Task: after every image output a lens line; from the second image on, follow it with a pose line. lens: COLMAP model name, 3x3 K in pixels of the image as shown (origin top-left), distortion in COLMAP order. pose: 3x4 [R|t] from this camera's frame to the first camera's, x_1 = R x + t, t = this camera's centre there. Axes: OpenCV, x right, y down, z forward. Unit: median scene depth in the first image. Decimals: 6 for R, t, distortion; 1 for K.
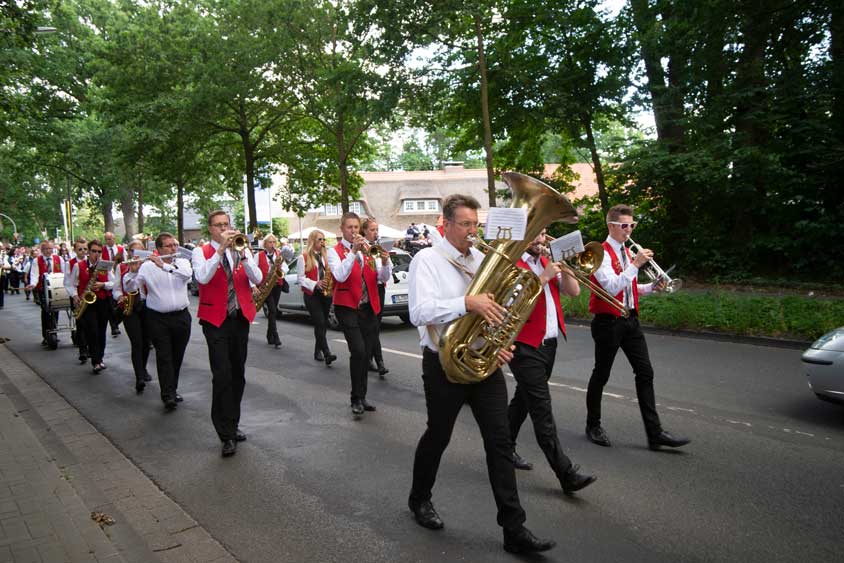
lens RADIAL K [[667.4, 0, 422.0], [0, 667.4, 281.5], [0, 0, 1]] dist [-0.004129, 0.095889]
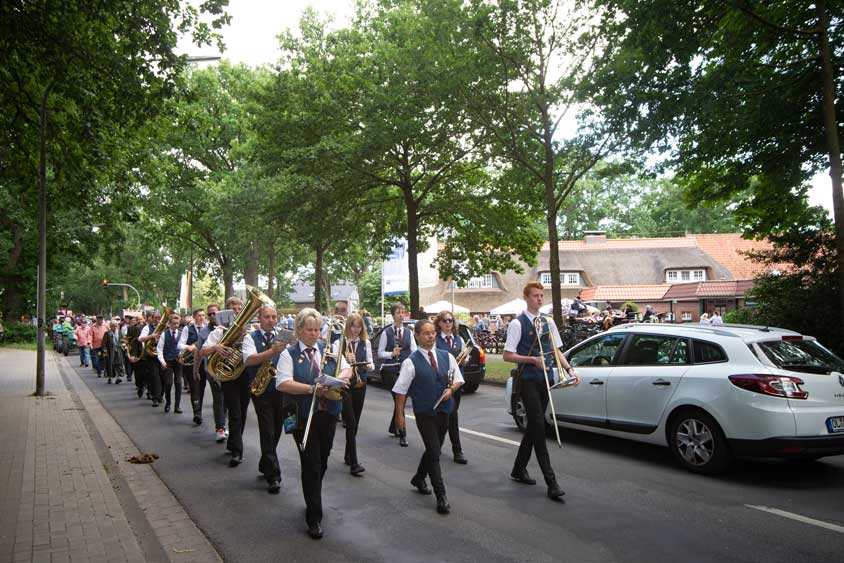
lens RADIAL K [[667.4, 0, 422.0], [0, 667.4, 281.5], [0, 0, 1]] dist [-0.004129, 0.095889]
pose [[0.991059, 0.009632, -0.133076, -0.118166], [-0.024817, 0.993294, -0.112925, -0.007447], [0.131096, 0.115218, 0.984652, 0.165610]]
